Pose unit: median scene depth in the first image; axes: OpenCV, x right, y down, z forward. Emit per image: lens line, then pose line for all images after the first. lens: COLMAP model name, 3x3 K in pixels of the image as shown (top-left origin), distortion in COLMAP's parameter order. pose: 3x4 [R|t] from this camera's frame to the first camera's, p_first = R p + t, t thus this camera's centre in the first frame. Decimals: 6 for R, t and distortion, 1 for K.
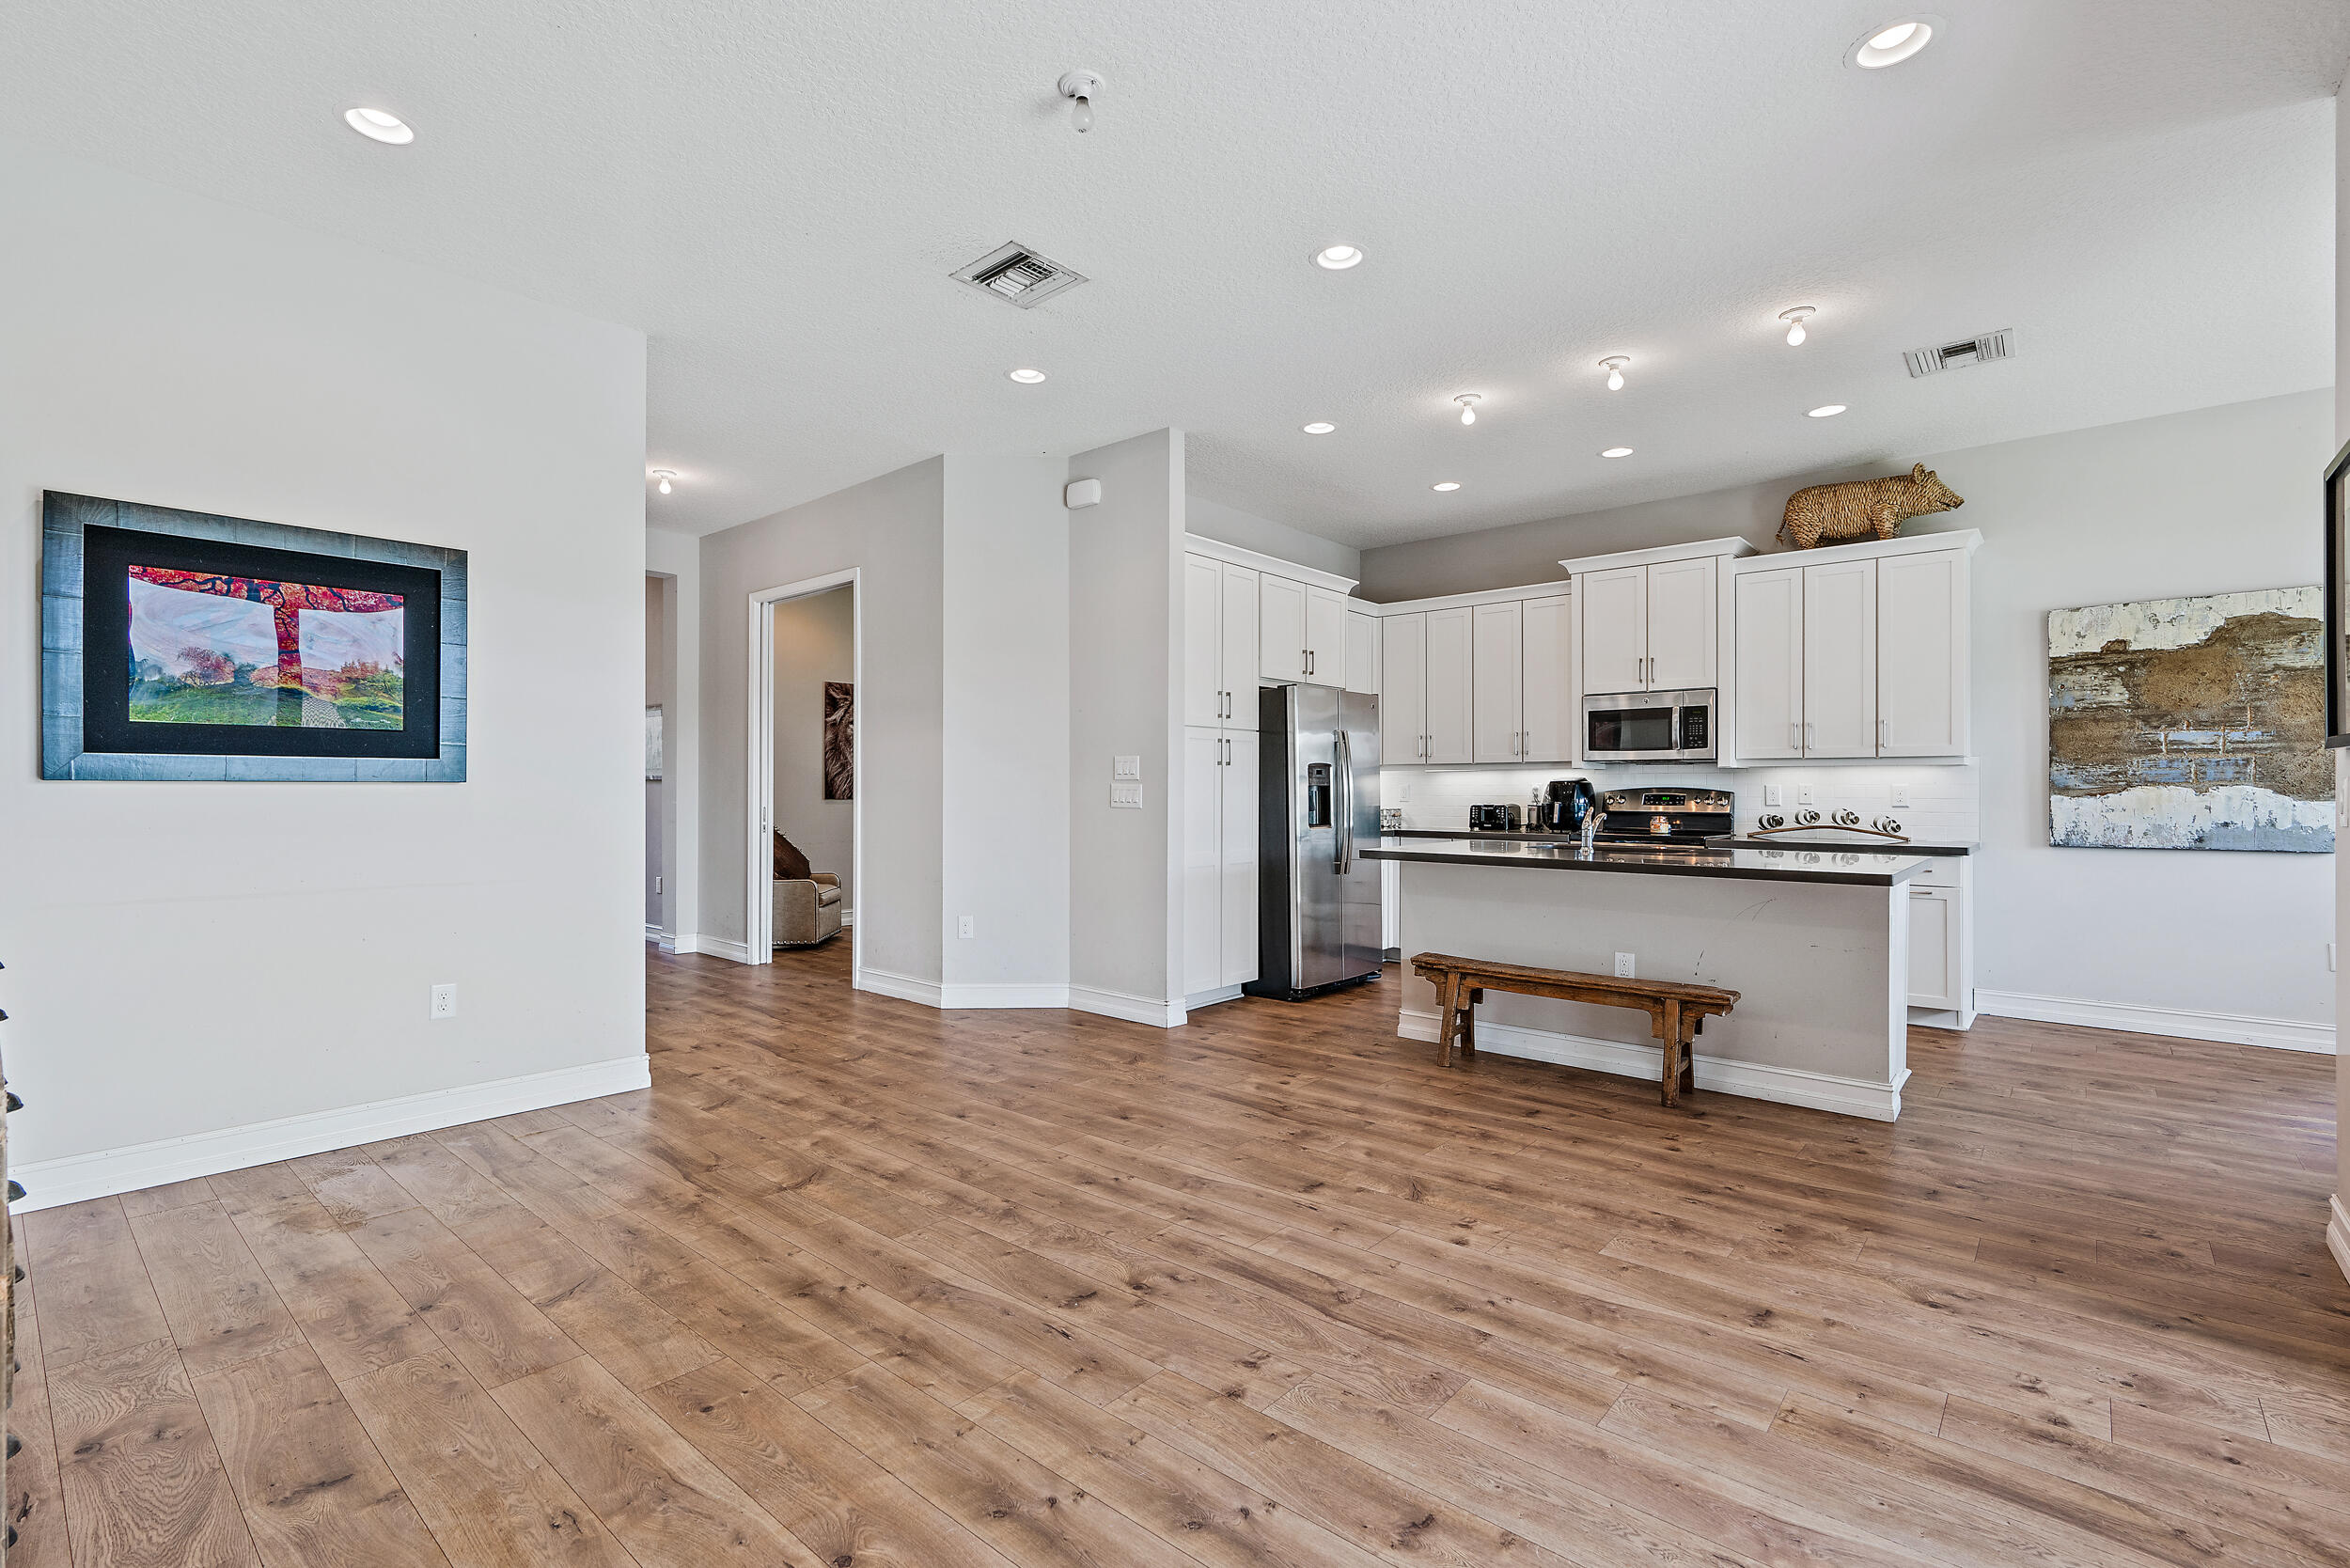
lens RADIAL K [[1059.6, 0, 1145.3], [0, 1059.6, 788.5], [0, 0, 1]] dist [-0.002658, 0.000786]
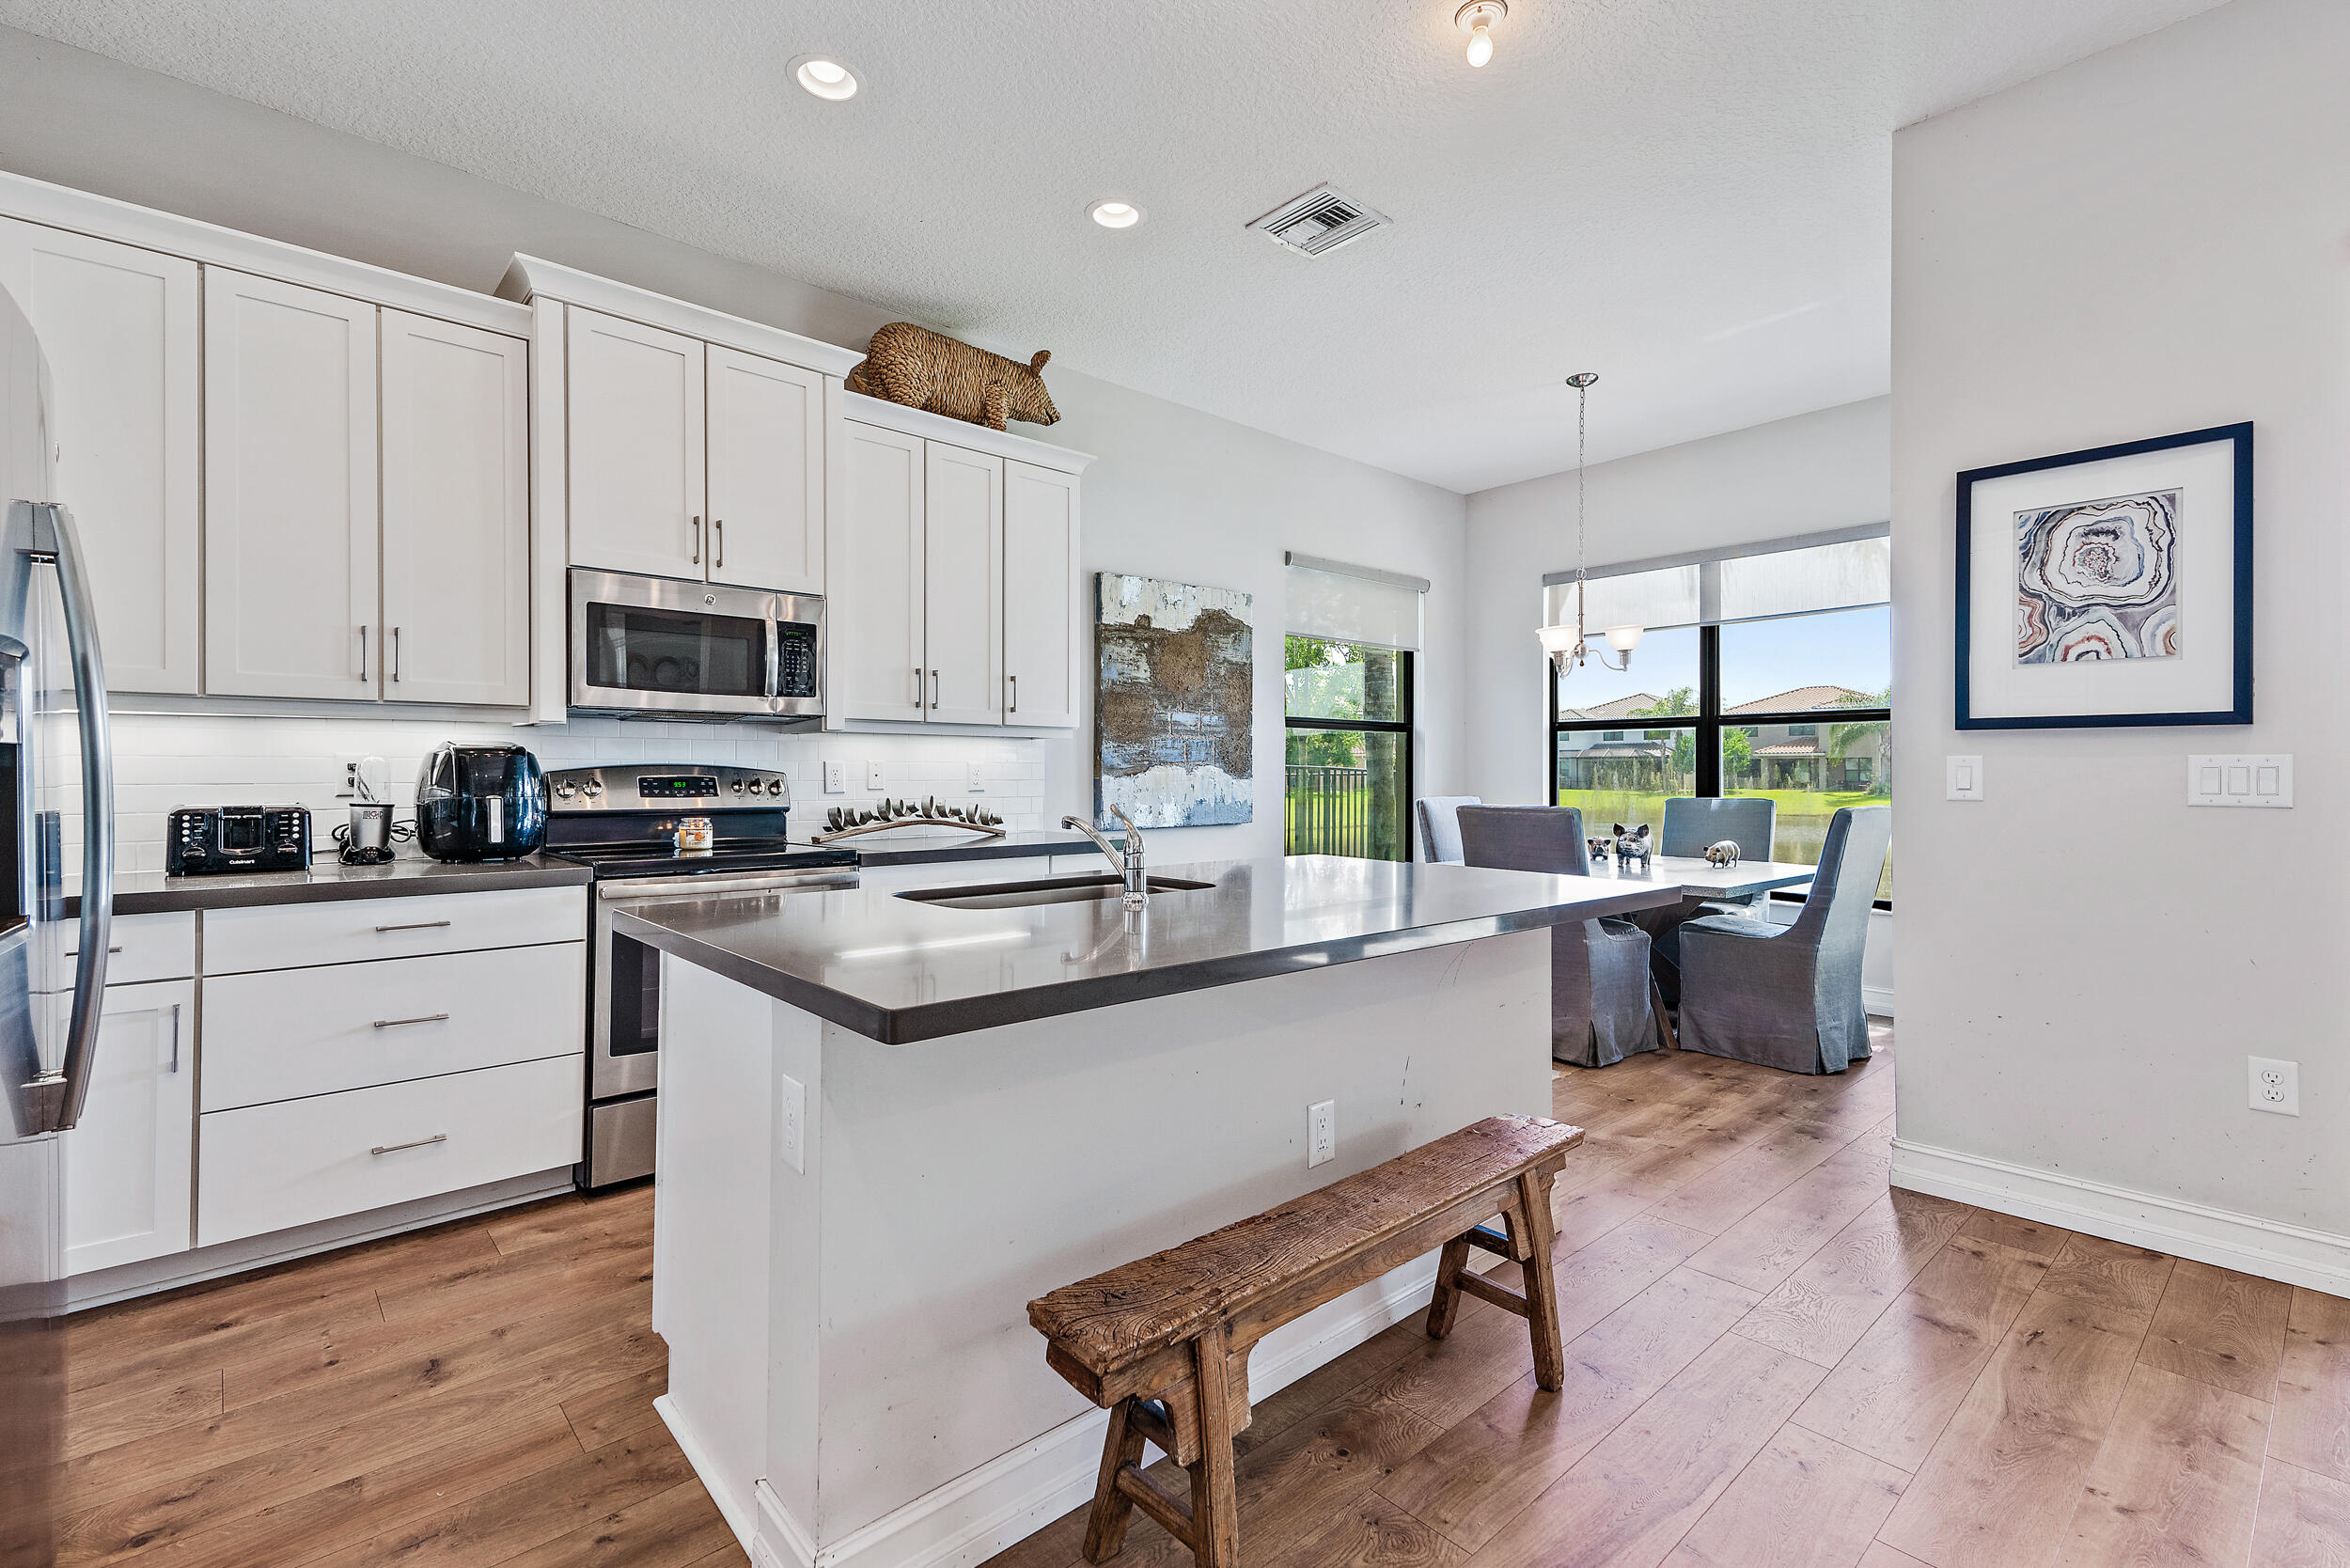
lens RADIAL K [[1036.1, 0, 1179.4], [0, 1036.1, 768.0], [0, 0, 1]] dist [0.043041, -0.014911]
pose [[0.109747, 0.004302, 0.993950, -0.028977], [-0.000867, 0.999991, -0.004232, 0.004928], [-0.993959, -0.000398, 0.109749, 1.103722]]
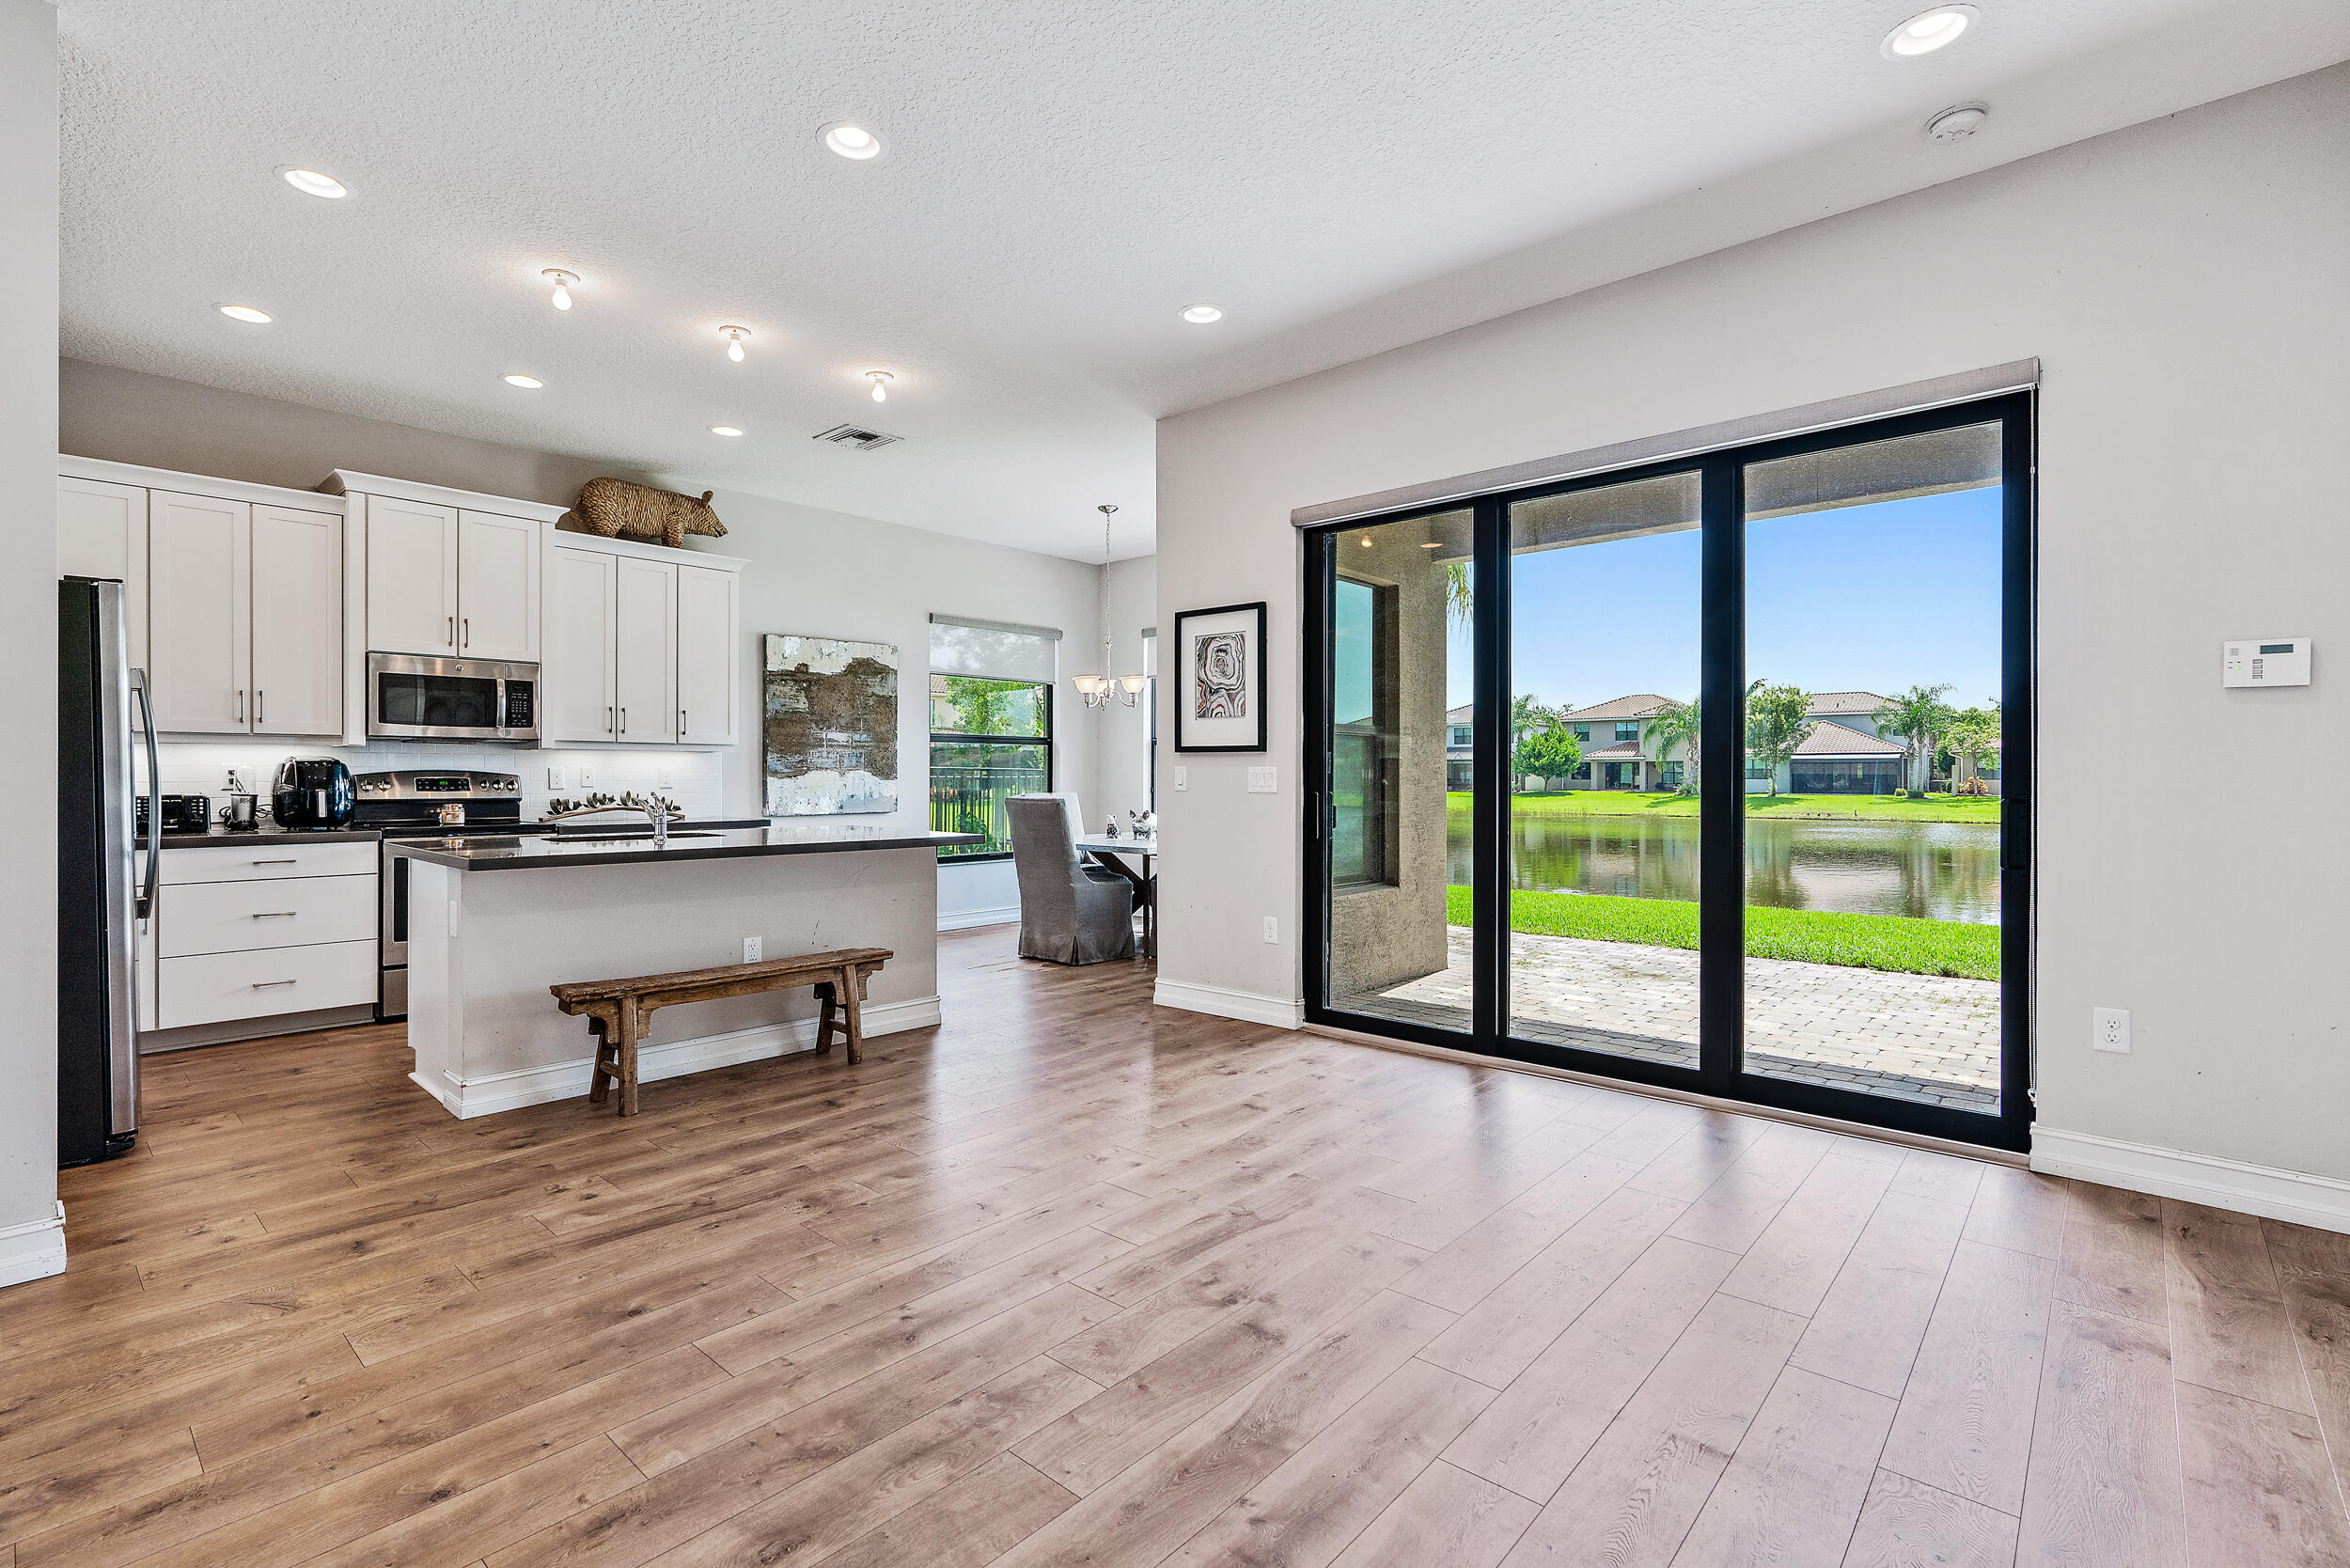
lens RADIAL K [[1073.2, 0, 1175.6], [0, 1073.2, 777.5], [0, 0, 1]] dist [-0.008522, 0.000893]
pose [[0.003916, -0.003047, 0.999988, -0.596497], [-0.001094, 0.999995, 0.003051, 0.002703], [-0.999992, -0.001106, 0.003913, 0.654550]]
